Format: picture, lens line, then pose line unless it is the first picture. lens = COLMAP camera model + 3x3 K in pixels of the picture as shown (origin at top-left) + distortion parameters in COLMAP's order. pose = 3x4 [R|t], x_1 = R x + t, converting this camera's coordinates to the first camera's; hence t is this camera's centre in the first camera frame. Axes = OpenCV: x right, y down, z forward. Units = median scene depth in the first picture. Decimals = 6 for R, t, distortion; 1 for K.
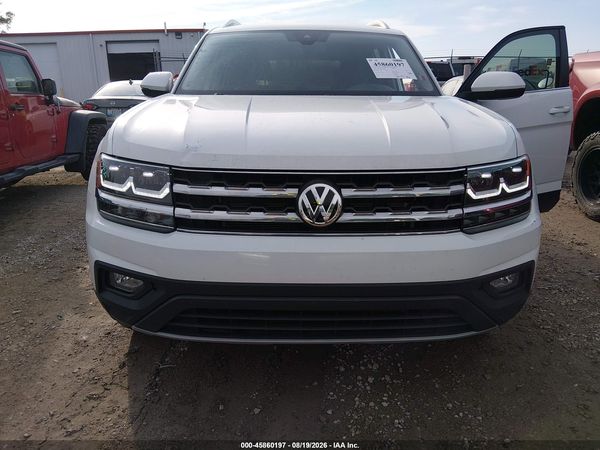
lens RADIAL K [[450.7, 0, 305.8], [0, 450.7, 226.7], [0, 0, 1]] dist [0.099731, -0.165561]
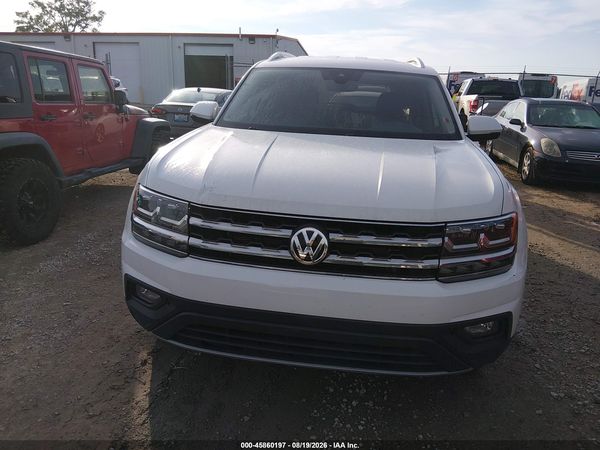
lens RADIAL K [[450.7, 0, 305.8], [0, 450.7, 226.7], [0, 0, 1]] dist [0.099731, -0.165561]
pose [[0.989033, 0.082362, -0.122594, 0.130550], [-0.083734, 0.996470, -0.006073, -0.073587], [0.121661, 0.016272, 0.992438, -0.115118]]
